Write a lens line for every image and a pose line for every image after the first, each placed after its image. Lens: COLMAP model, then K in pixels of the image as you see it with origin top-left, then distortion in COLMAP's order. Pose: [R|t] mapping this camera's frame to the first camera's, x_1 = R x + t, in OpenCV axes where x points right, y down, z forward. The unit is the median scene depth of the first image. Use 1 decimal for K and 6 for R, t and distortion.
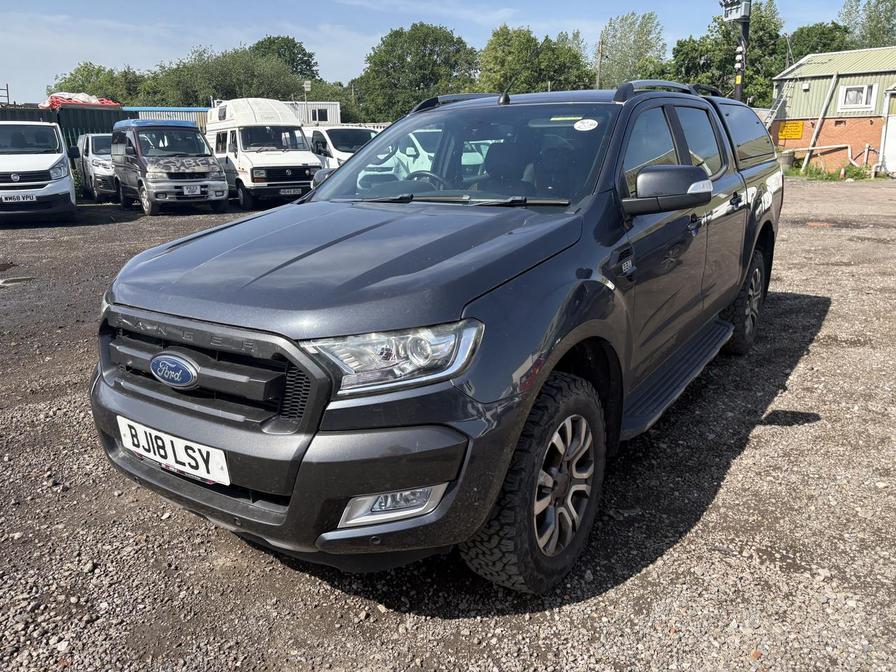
lens RADIAL K [[677.7, 0, 448.0], [0, 677.7, 336.0], [0, 0, 1]] dist [0.064217, -0.072925]
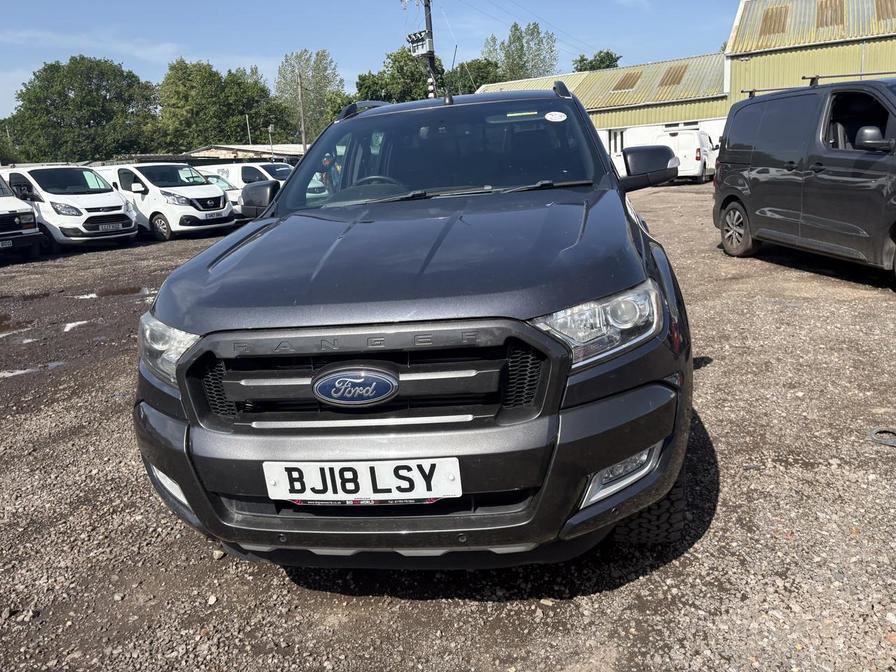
lens RADIAL K [[679.7, 0, 448.3], [0, 679.7, 327.9], [0, 0, 1]] dist [0.064745, -0.066198]
pose [[0.901333, -0.156120, 0.404011, -0.445146], [0.179046, 0.983651, -0.019337, 0.009716], [-0.394386, 0.089765, 0.914550, 0.109477]]
